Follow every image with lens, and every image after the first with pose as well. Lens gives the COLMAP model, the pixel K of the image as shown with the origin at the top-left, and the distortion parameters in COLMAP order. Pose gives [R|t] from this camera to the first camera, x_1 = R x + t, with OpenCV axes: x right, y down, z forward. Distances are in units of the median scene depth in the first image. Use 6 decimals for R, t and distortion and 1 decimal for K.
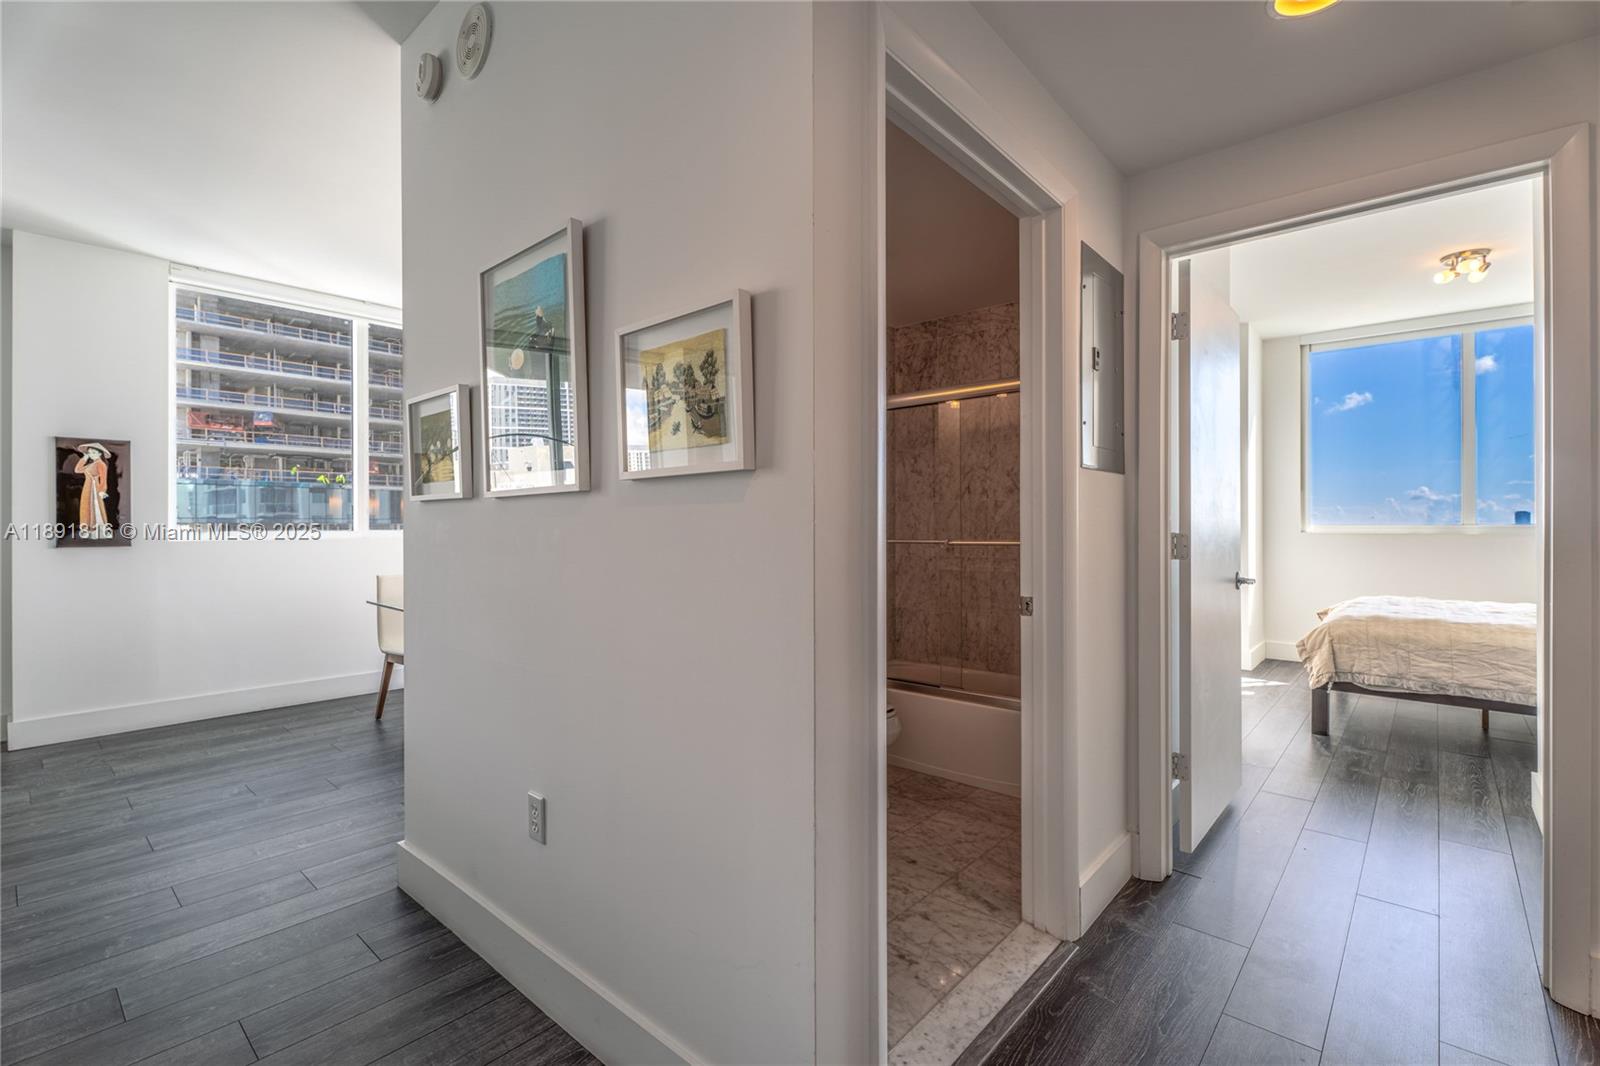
lens RADIAL K [[733.5, 0, 800.7], [0, 733.5, 536.0], [0, 0, 1]] dist [-0.003612, -0.000100]
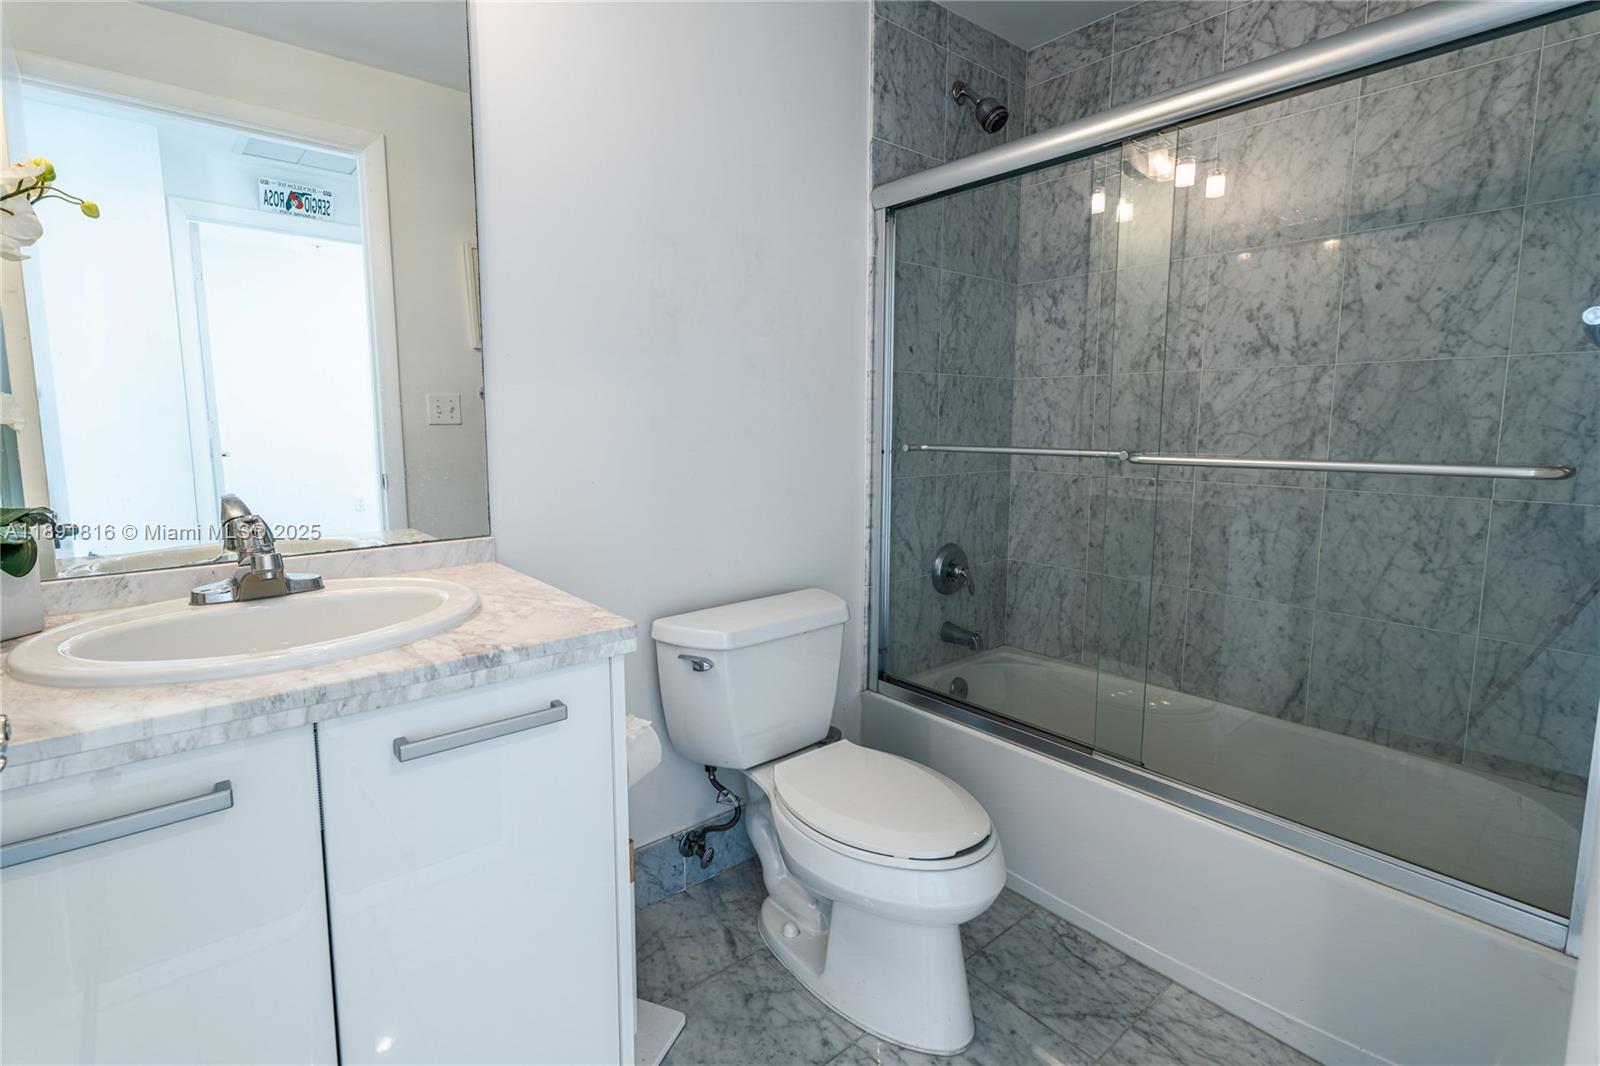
lens RADIAL K [[733.5, 0, 794.7], [0, 733.5, 519.6], [0, 0, 1]] dist [-0.003612, -0.000100]
pose [[0.987782, 0.024899, -0.153838, 0.052886], [-0.005592, 0.992181, 0.124682, -0.007106], [0.155740, -0.122299, 0.980198, 0.416222]]
